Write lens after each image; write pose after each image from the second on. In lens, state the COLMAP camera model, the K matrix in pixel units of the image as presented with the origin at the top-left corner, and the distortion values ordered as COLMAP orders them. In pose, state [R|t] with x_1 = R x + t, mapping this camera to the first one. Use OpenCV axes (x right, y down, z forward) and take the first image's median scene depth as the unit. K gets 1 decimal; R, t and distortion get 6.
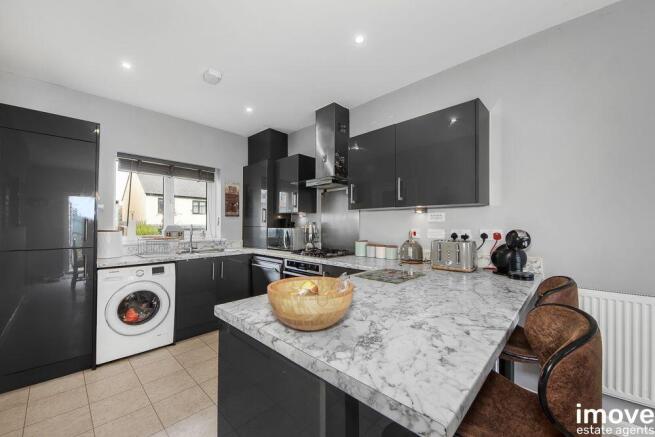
lens RADIAL K [[248.3, 0, 328.6], [0, 248.3, 223.6], [0, 0, 1]] dist [0.014957, 0.000051]
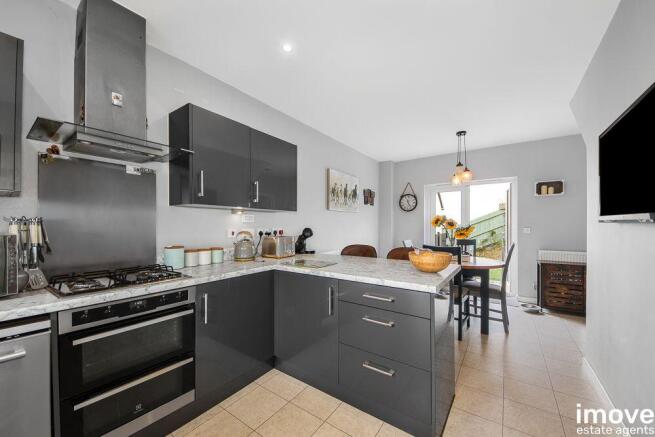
lens RADIAL K [[248.3, 0, 328.6], [0, 248.3, 223.6], [0, 0, 1]] dist [0.014957, 0.000051]
pose [[-0.146327, 0.006489, 0.989215, -0.580006], [-0.004020, 0.999966, -0.007154, 0.004035], [-0.989228, -0.005023, -0.146296, 0.598211]]
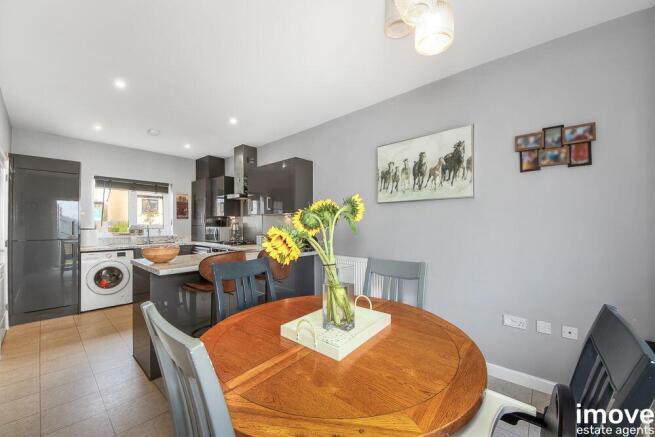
lens RADIAL K [[240.8, 0, 326.7], [0, 240.8, 225.4], [0, 0, 1]] dist [-0.000734, -0.000103]
pose [[0.998734, -0.001838, 0.050274, 0.423172], [0.001379, 0.999957, 0.009157, -0.002846], [-0.050289, -0.009076, 0.998693, -0.452019]]
